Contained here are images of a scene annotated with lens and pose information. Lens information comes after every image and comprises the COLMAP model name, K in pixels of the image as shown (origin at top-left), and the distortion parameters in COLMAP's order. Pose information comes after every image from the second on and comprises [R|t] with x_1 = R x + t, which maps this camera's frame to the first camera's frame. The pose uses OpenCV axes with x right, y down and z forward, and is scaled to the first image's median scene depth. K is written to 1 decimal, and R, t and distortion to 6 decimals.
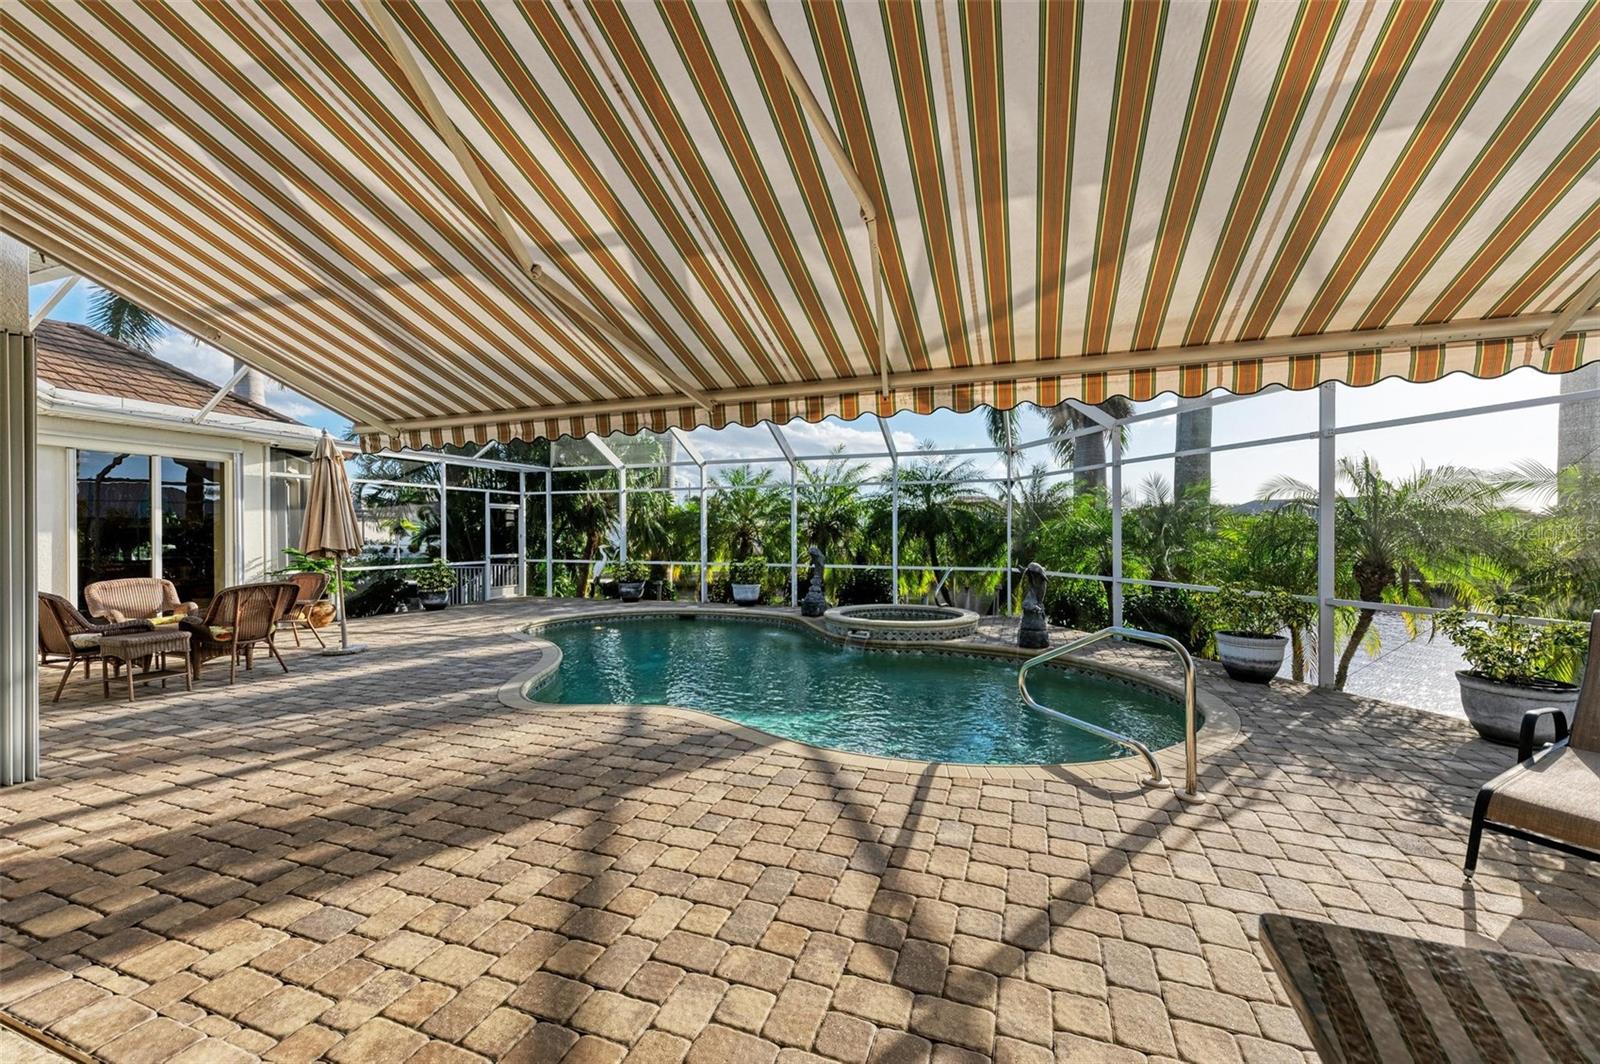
lens RADIAL K [[633.9, 0, 800.0], [0, 633.9, 532.0], [0, 0, 1]] dist [0.011989, 0.000010]
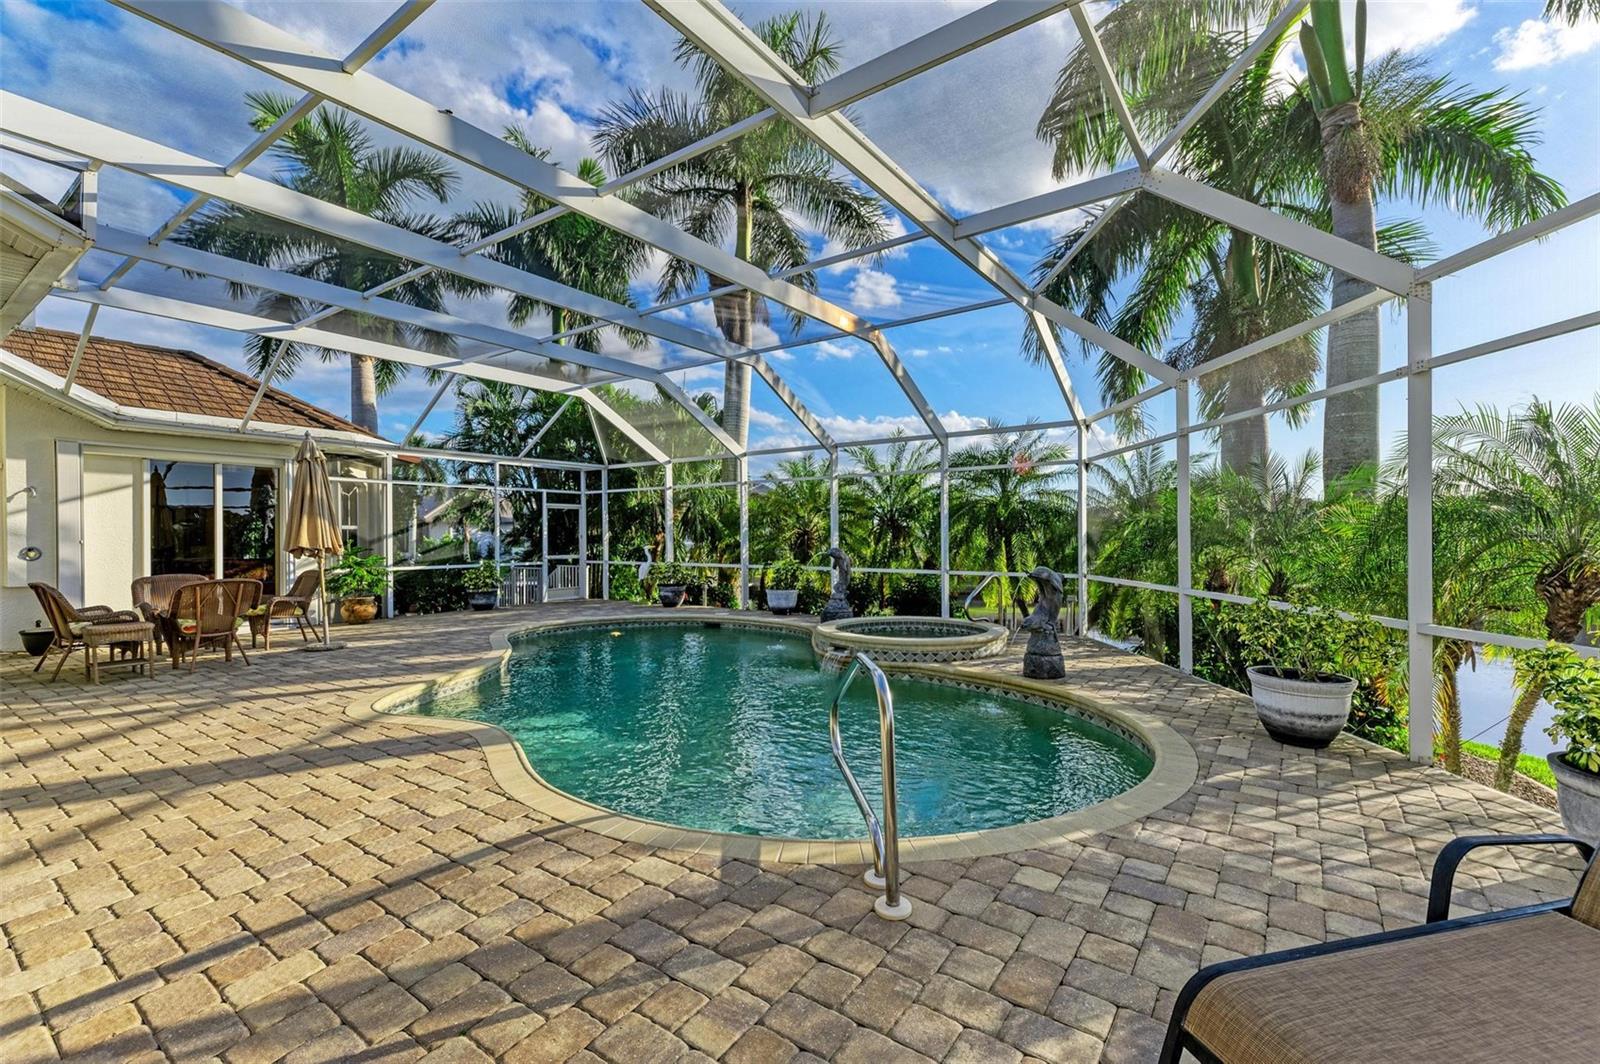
lens RADIAL K [[694.7, 0, 800.0], [0, 694.7, 532.0], [0, 0, 1]] dist [0.015660, 0.000065]
pose [[0.963201, -0.005675, -0.268724, 0.200442], [0.004726, 0.999980, -0.004180, 0.006157], [0.268742, 0.002756, 0.963208, 0.075546]]
